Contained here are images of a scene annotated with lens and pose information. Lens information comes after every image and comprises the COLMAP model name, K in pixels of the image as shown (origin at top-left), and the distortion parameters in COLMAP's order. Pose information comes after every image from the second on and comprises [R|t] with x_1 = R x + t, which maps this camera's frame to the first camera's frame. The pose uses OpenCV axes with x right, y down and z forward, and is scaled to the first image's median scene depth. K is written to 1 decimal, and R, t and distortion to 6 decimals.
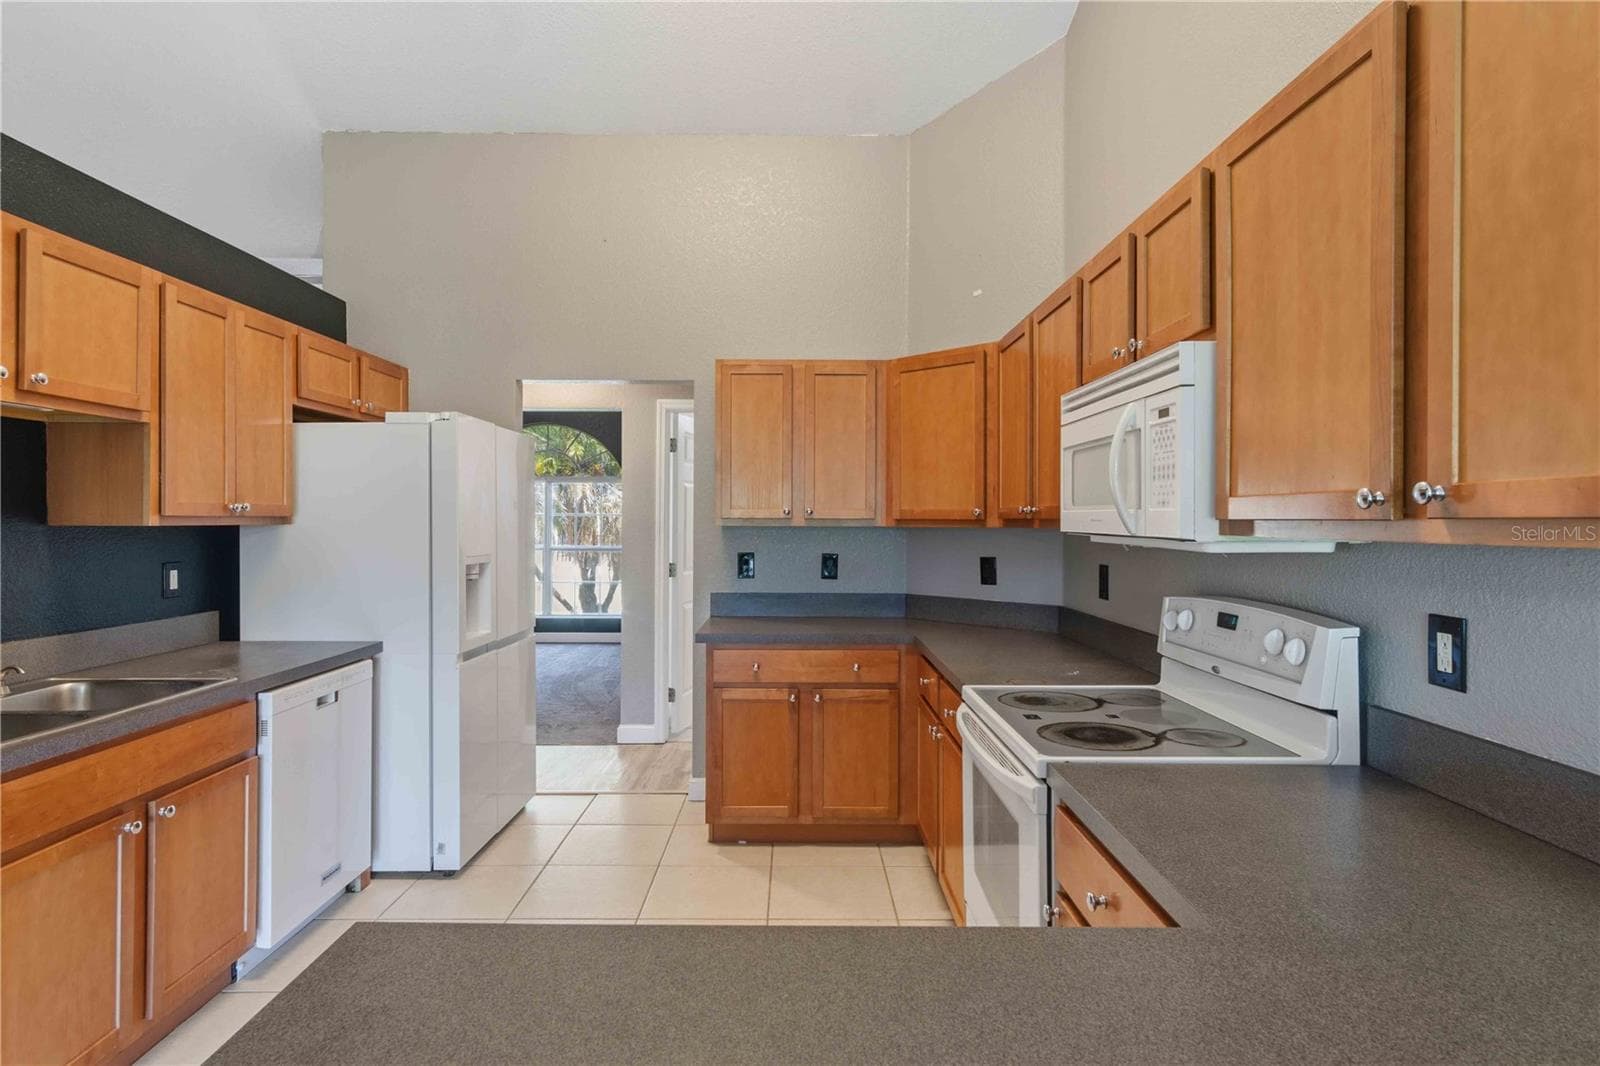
lens RADIAL K [[851.5, 0, 803.3], [0, 851.5, 520.3], [0, 0, 1]] dist [0.002333, 0.001183]
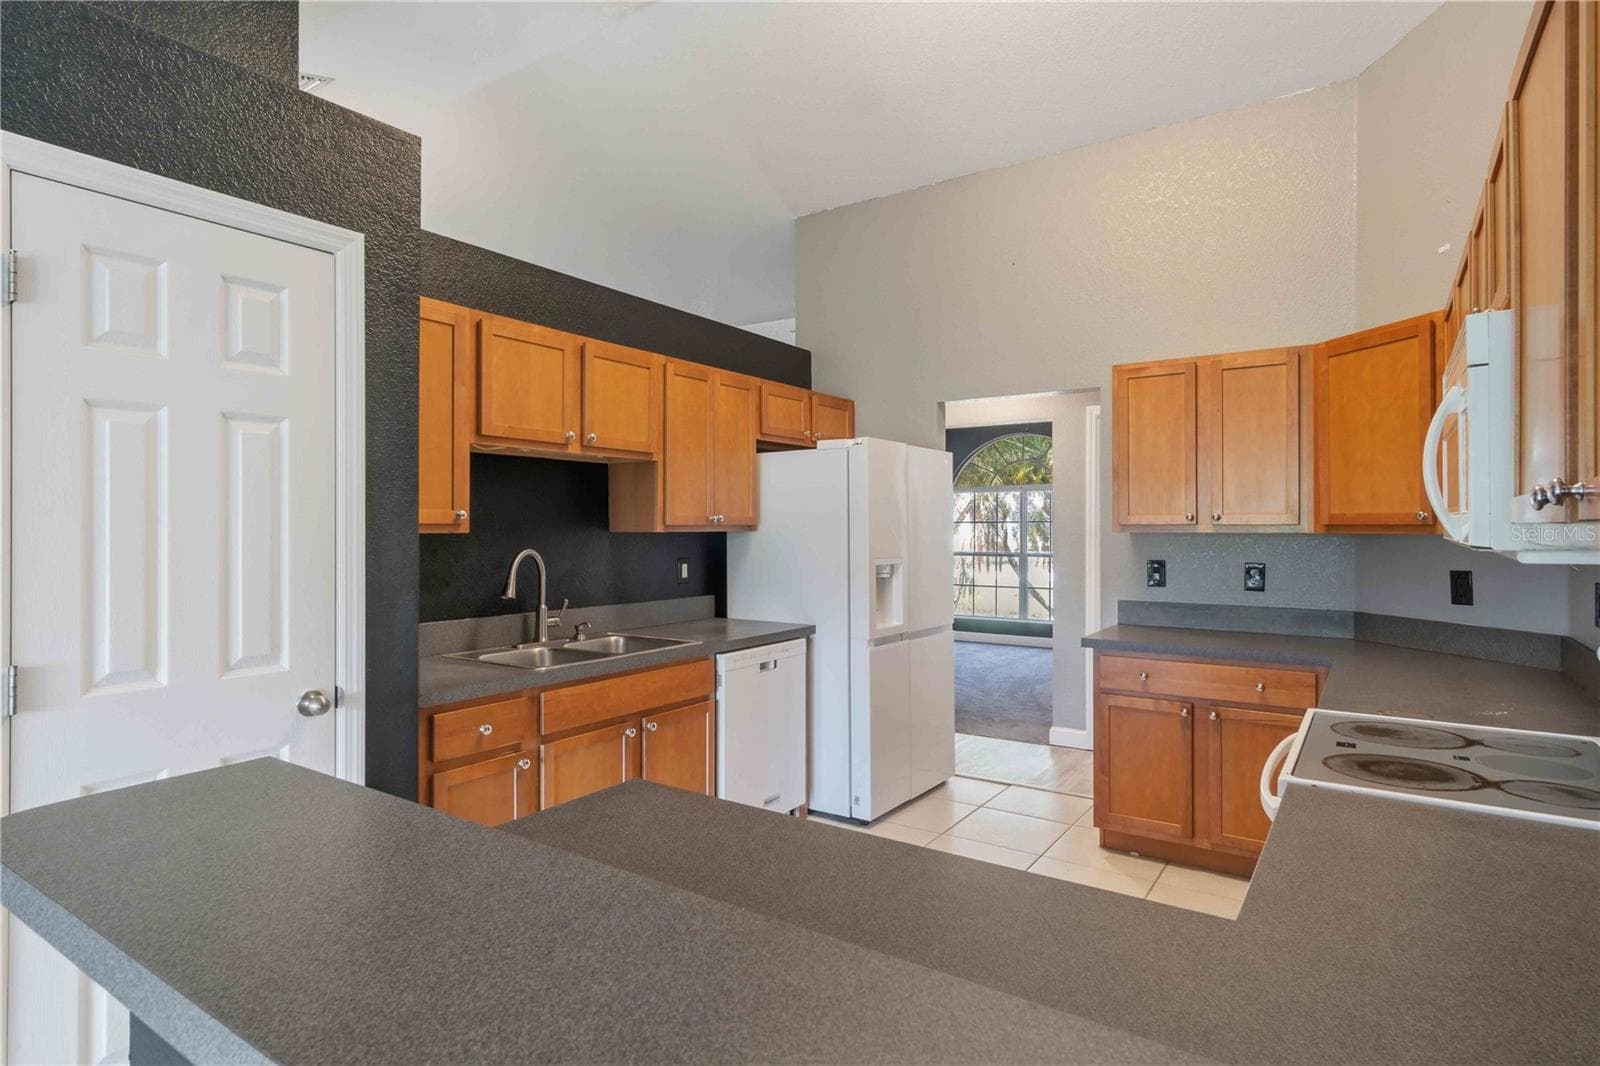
lens RADIAL K [[858.0, 0, 786.4], [0, 858.0, 523.5], [0, 0, 1]] dist [0.000762, 0.000347]
pose [[0.817346, -0.005939, -0.576116, 0.192107], [0.003233, 0.999978, -0.005723, 0.000689], [0.576137, 0.002815, 0.817348, -0.048357]]
